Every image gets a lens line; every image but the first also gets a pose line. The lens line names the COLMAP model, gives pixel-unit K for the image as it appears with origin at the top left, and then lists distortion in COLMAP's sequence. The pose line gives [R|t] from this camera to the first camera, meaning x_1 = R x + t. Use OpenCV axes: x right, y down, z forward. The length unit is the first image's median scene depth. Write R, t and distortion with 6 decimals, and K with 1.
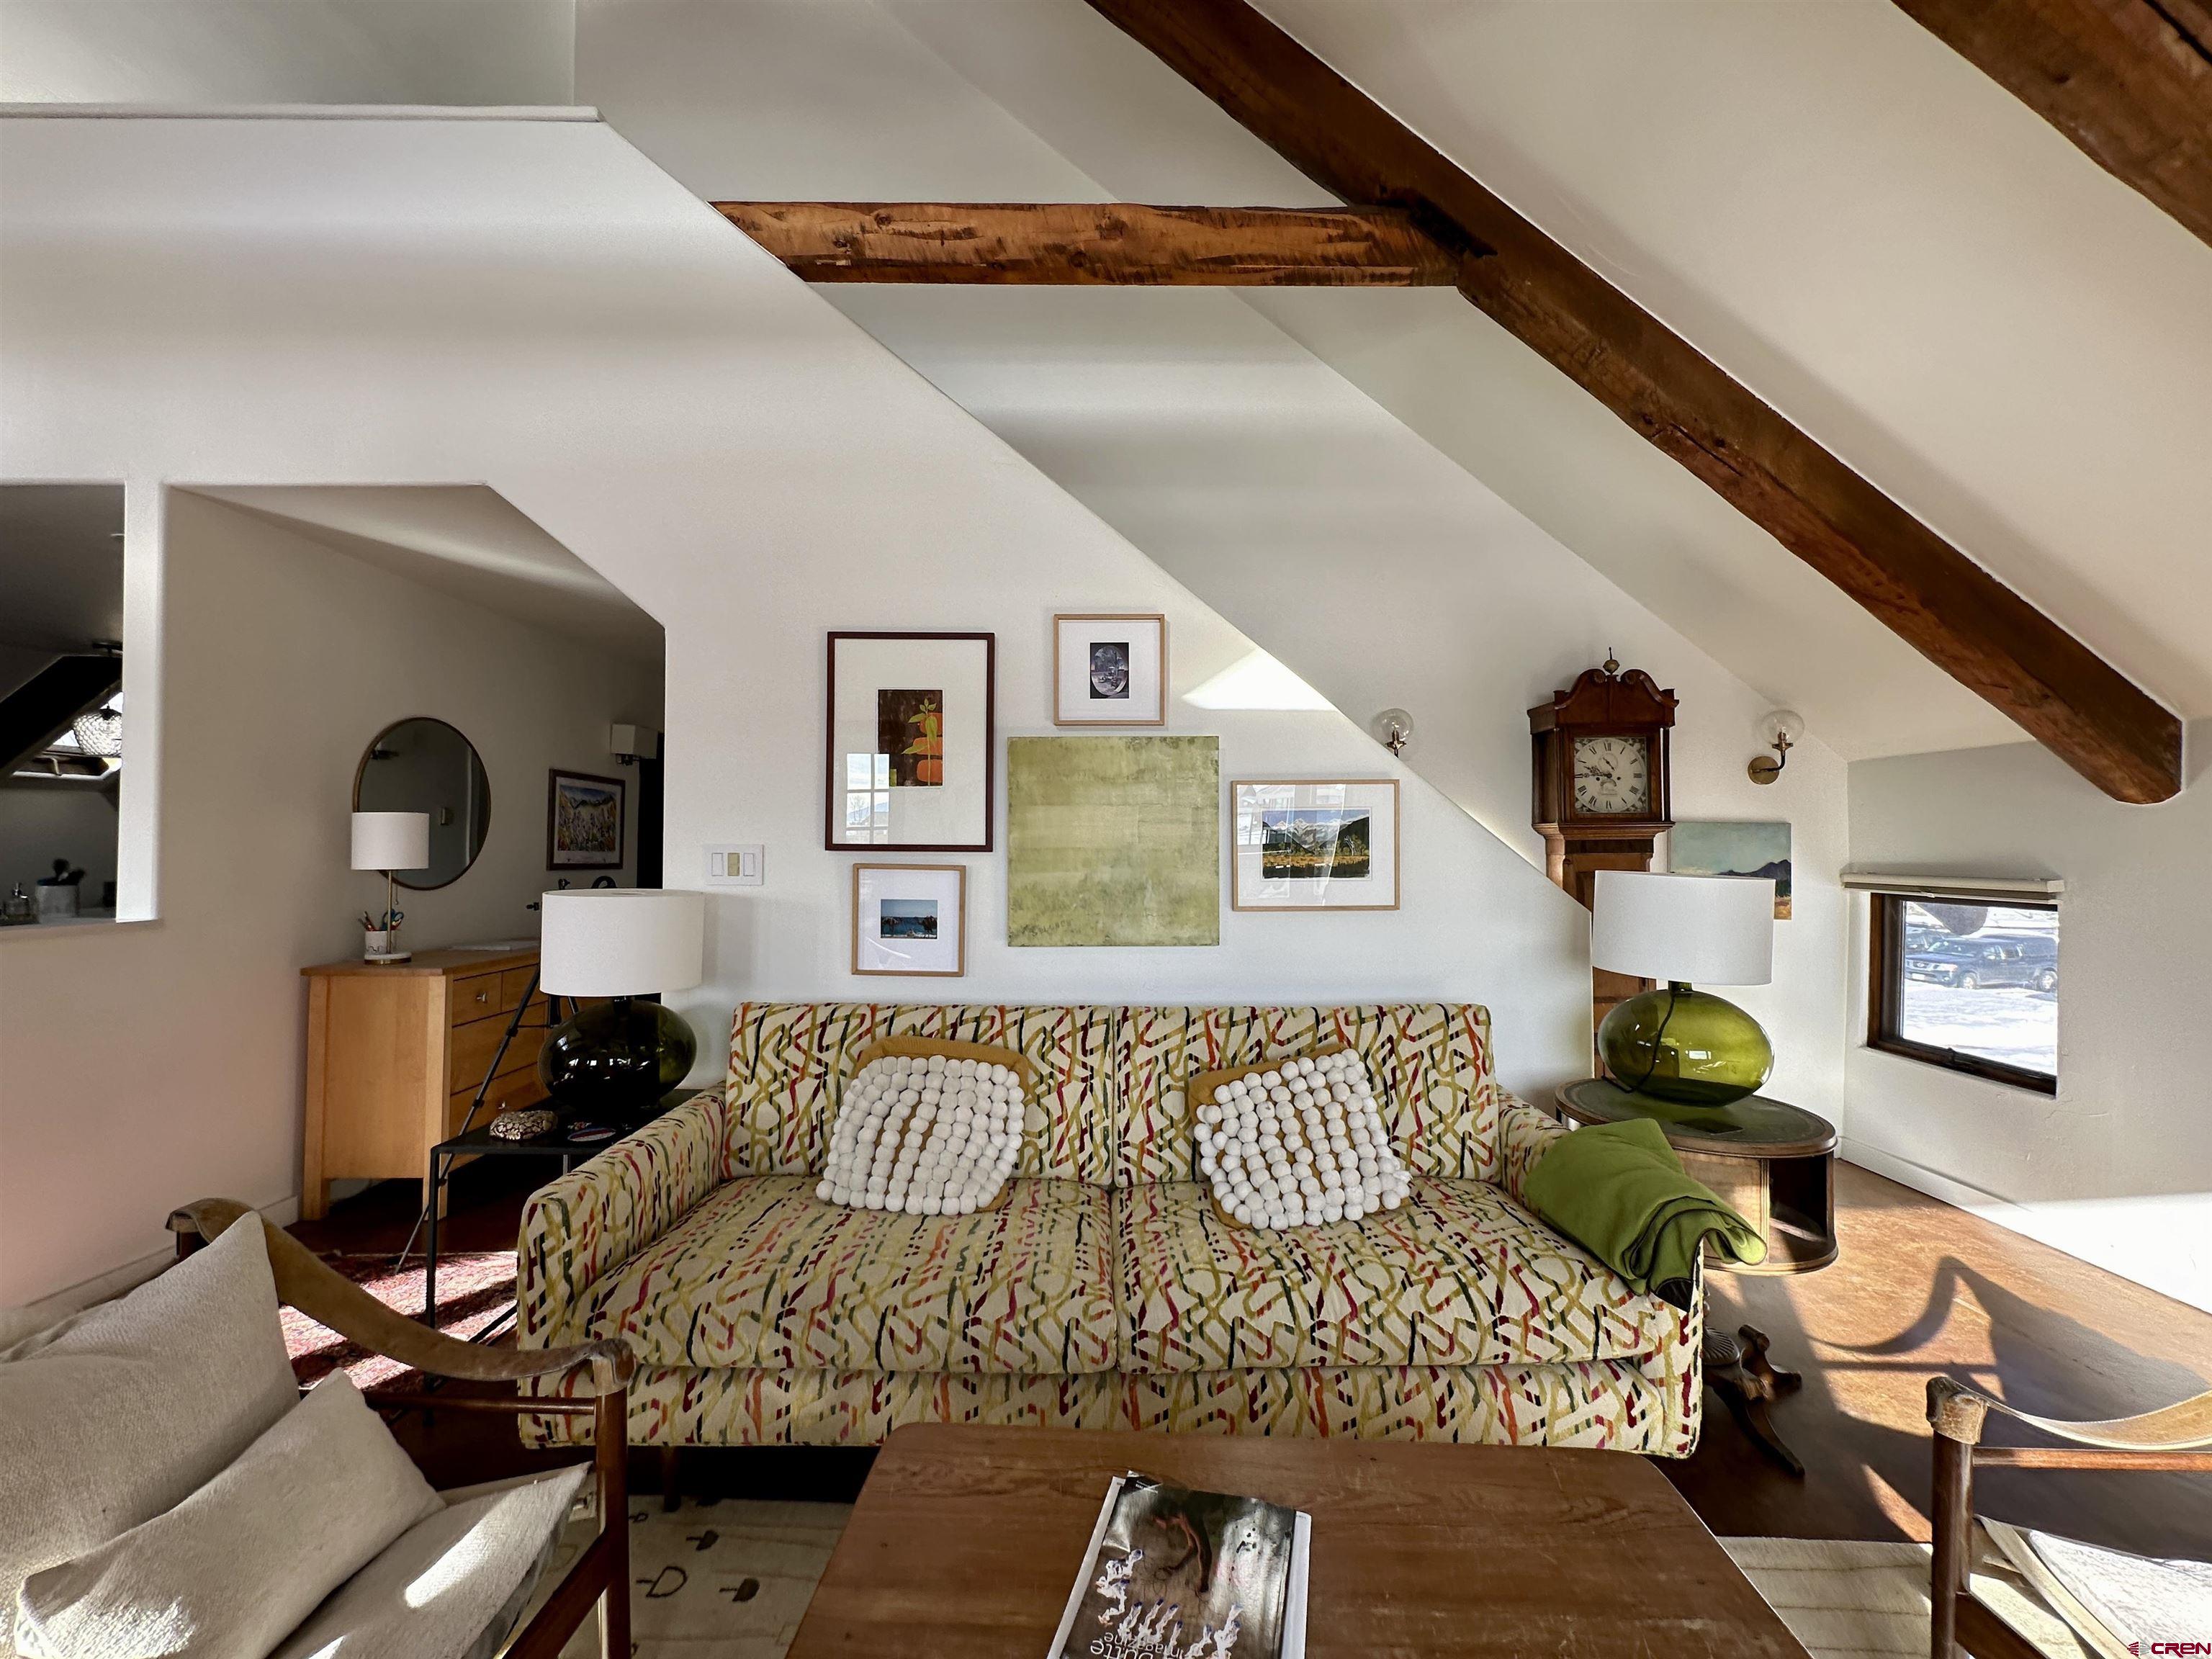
lens RADIAL K [[887.3, 0, 1106.0], [0, 887.3, 829.5], [0, 0, 1]] dist [-0.000094, 0.000381]
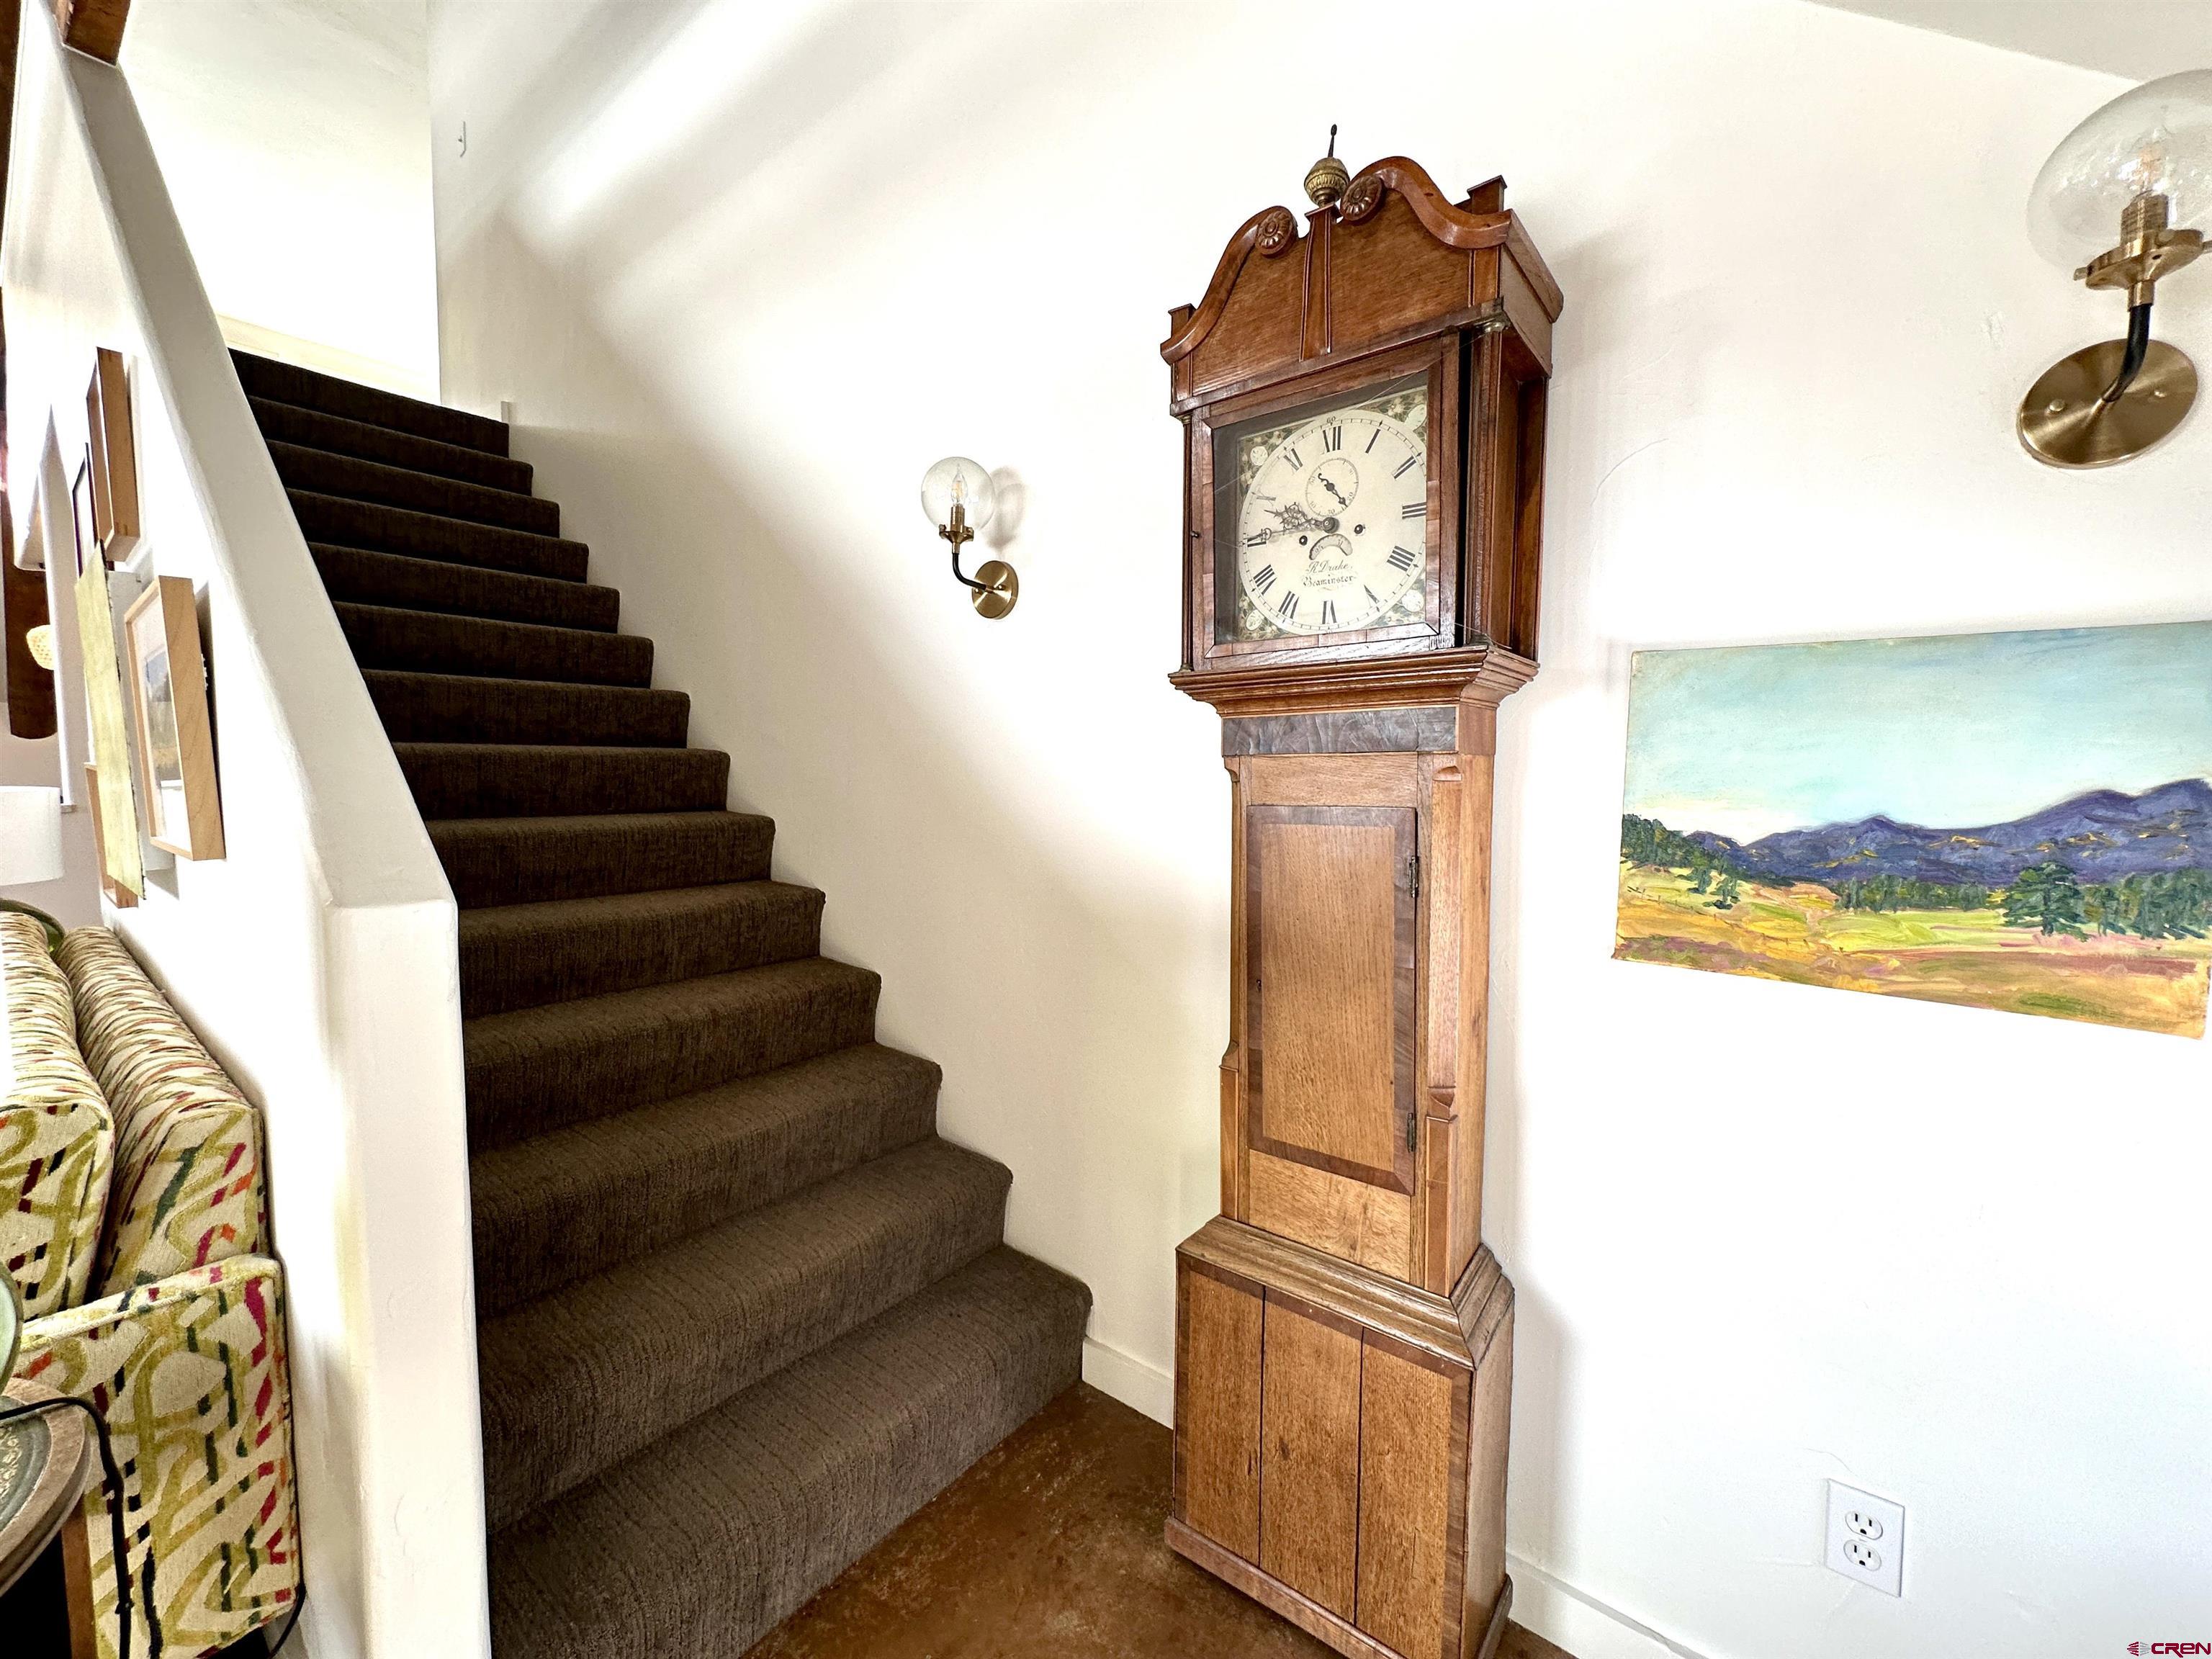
lens RADIAL K [[887.3, 0, 1106.0], [0, 887.3, 829.5], [0, 0, 1]] dist [-0.000094, 0.000381]
pose [[0.784761, 0.046435, -0.618056, 0.973612], [0.005536, 0.996625, 0.081906, 0.037245], [0.619773, -0.067699, 0.781855, 0.914365]]
